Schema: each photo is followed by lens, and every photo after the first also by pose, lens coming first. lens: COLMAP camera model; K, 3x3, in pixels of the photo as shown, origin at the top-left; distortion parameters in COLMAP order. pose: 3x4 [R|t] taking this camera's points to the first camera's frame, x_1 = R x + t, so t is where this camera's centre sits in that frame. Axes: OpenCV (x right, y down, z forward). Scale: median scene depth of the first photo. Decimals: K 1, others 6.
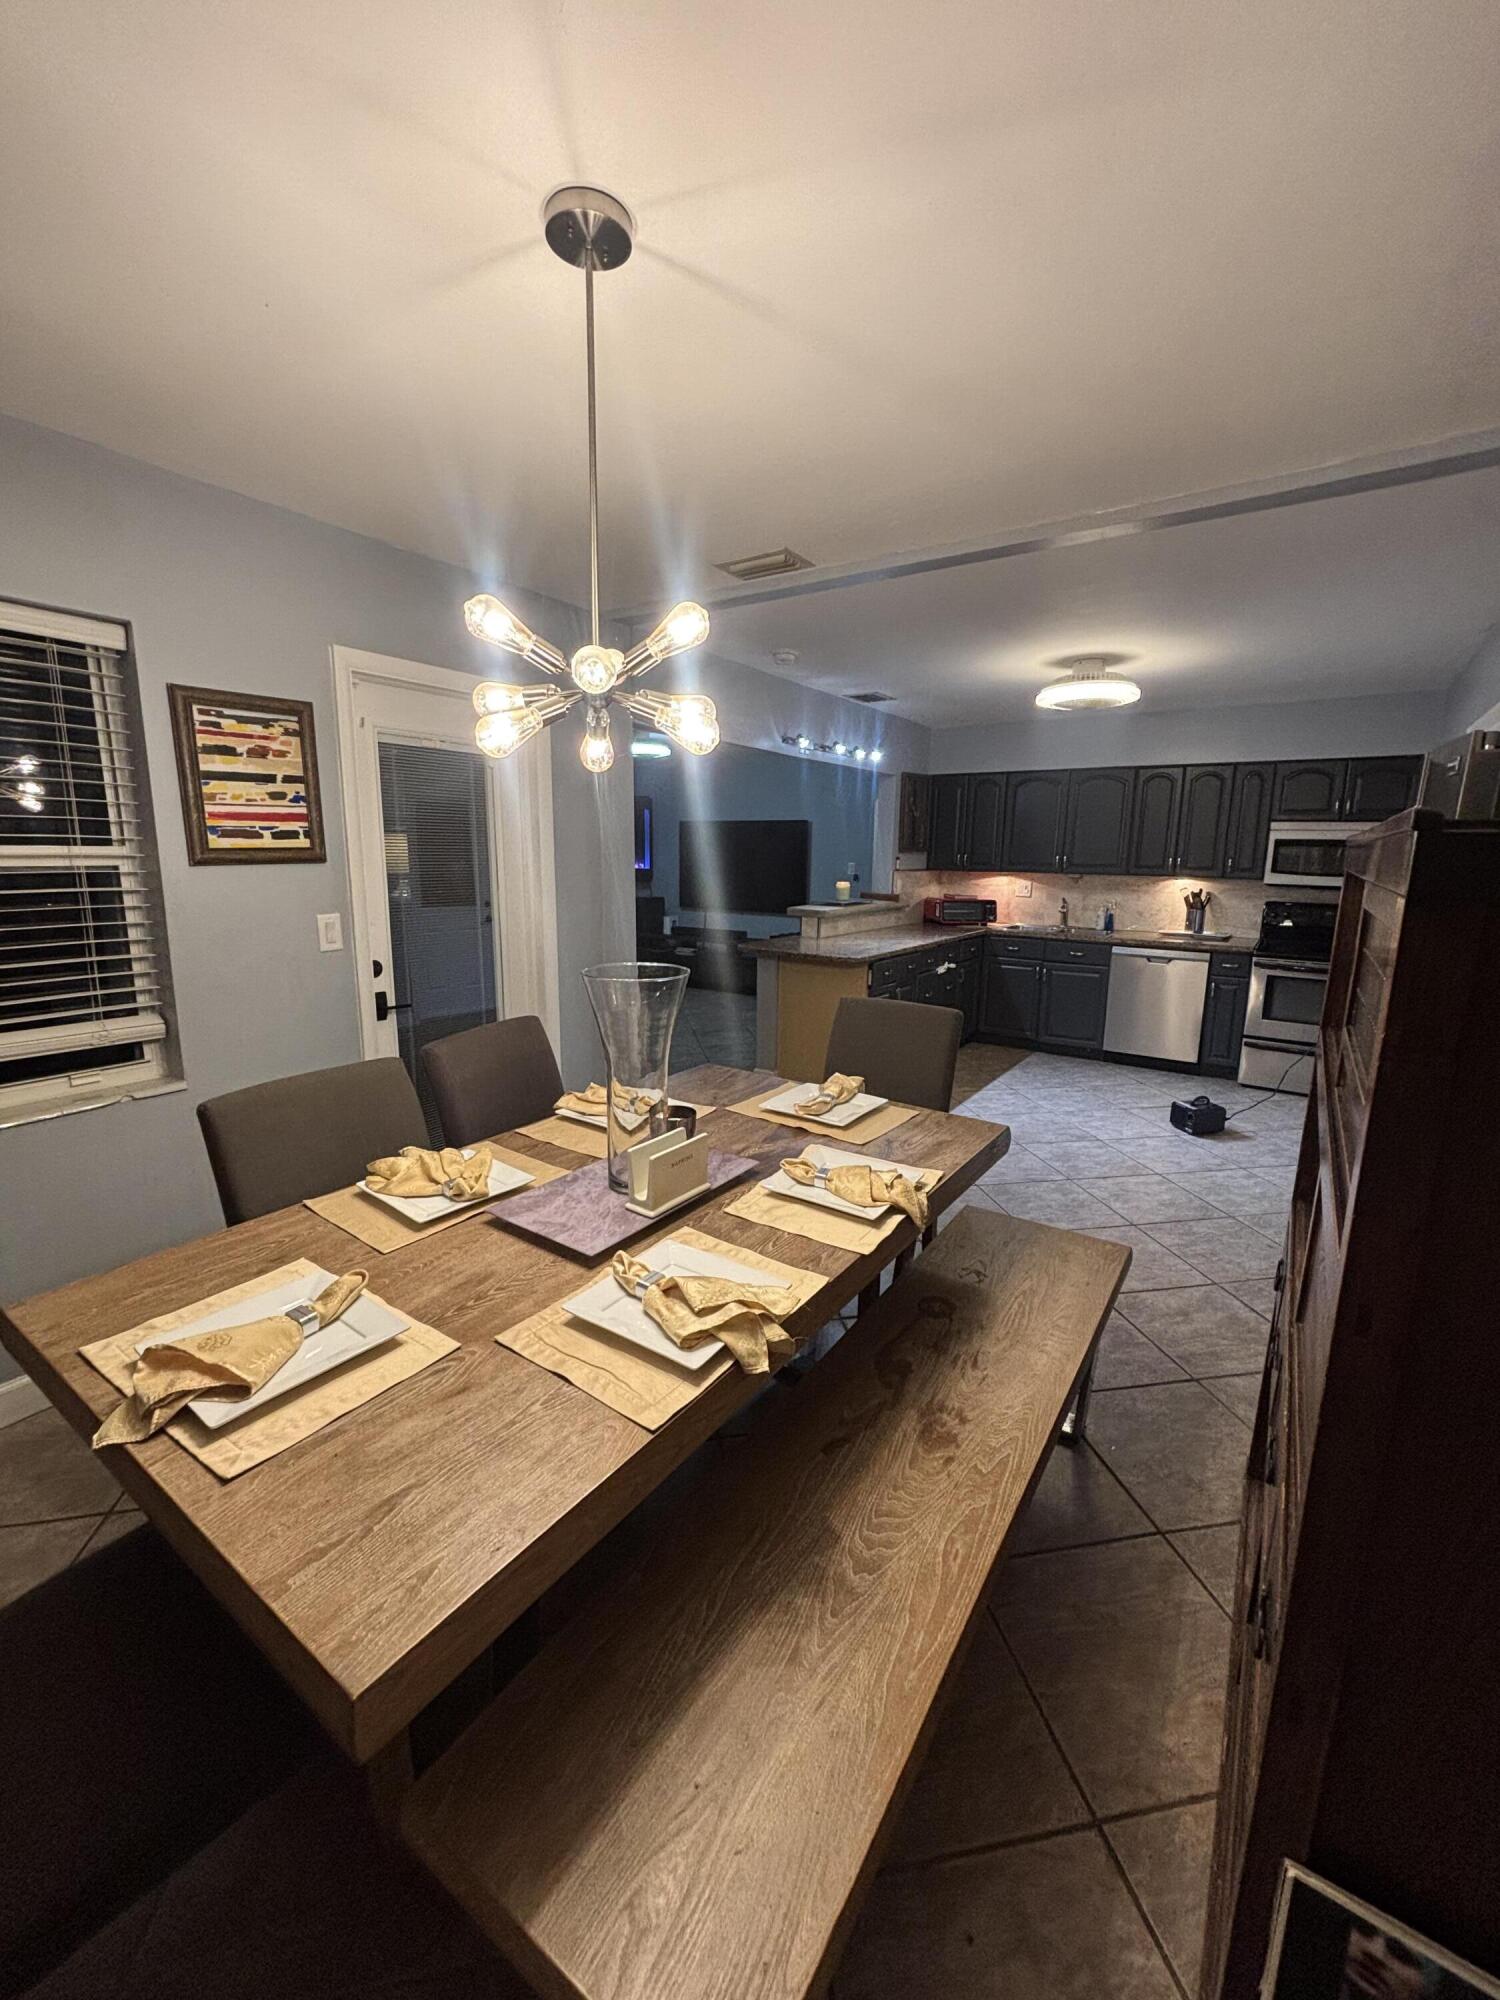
lens RADIAL K [[808.5, 0, 740.8], [0, 808.5, 999.4], [0, 0, 1]] dist [0.007198, 0.000193]
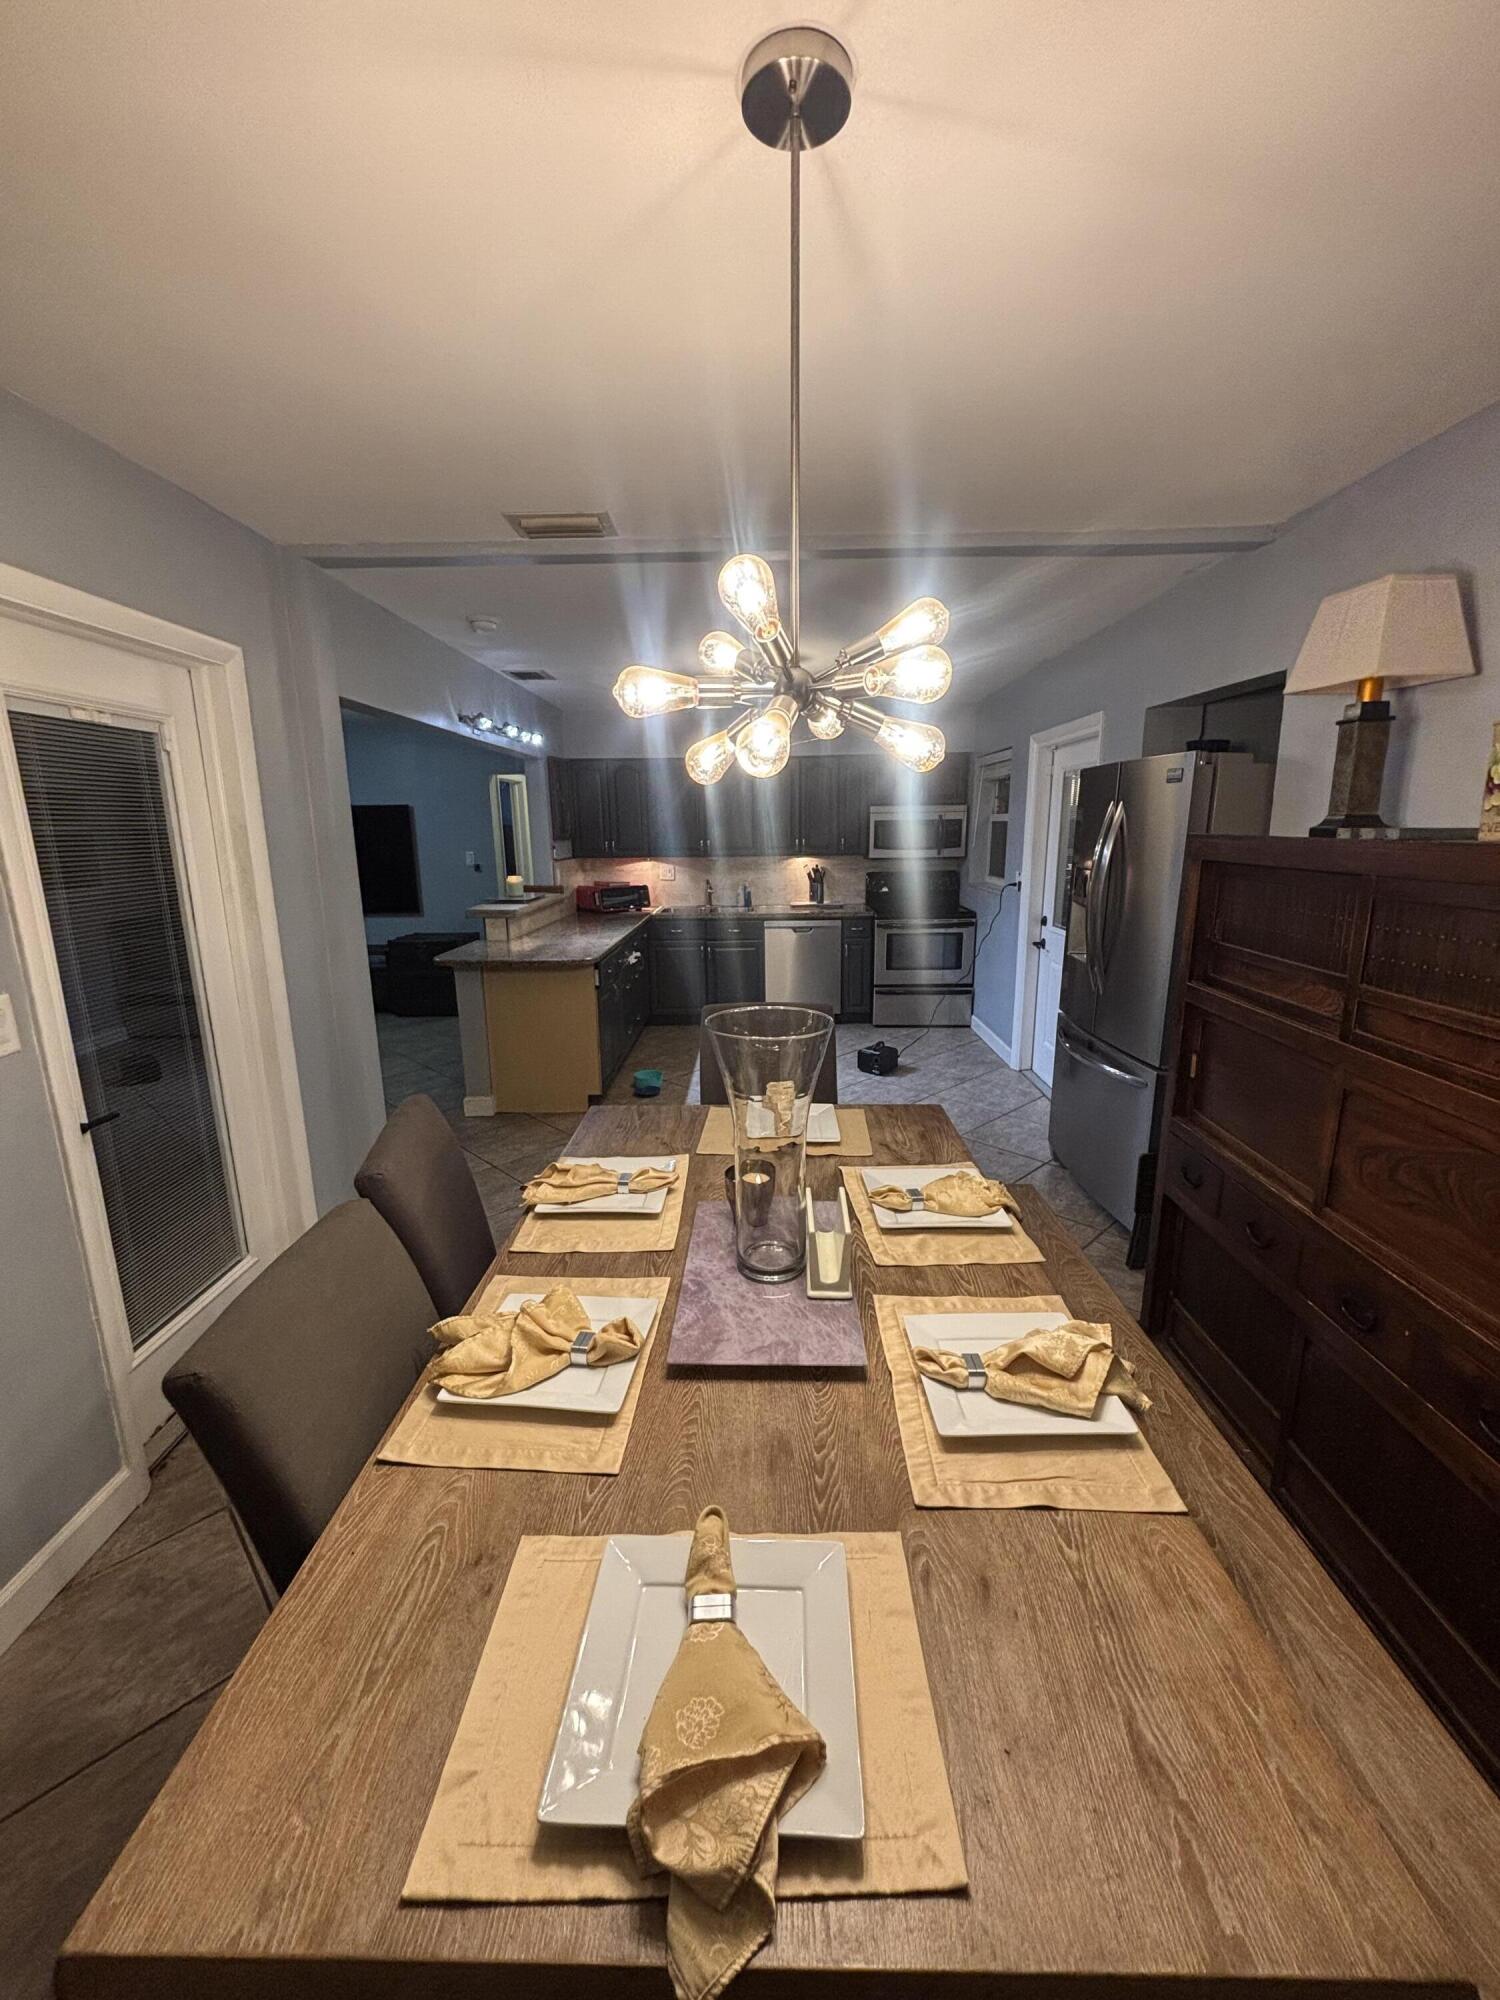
lens RADIAL K [[808.5, 0, 748.5], [0, 808.5, 1004.1], [0, 0, 1]] dist [0.007198, 0.000193]
pose [[0.827274, -0.144582, 0.542876, -0.361393], [0.126535, 0.989440, 0.070690, -0.070066], [-0.547364, 0.010213, 0.836832, 0.182029]]
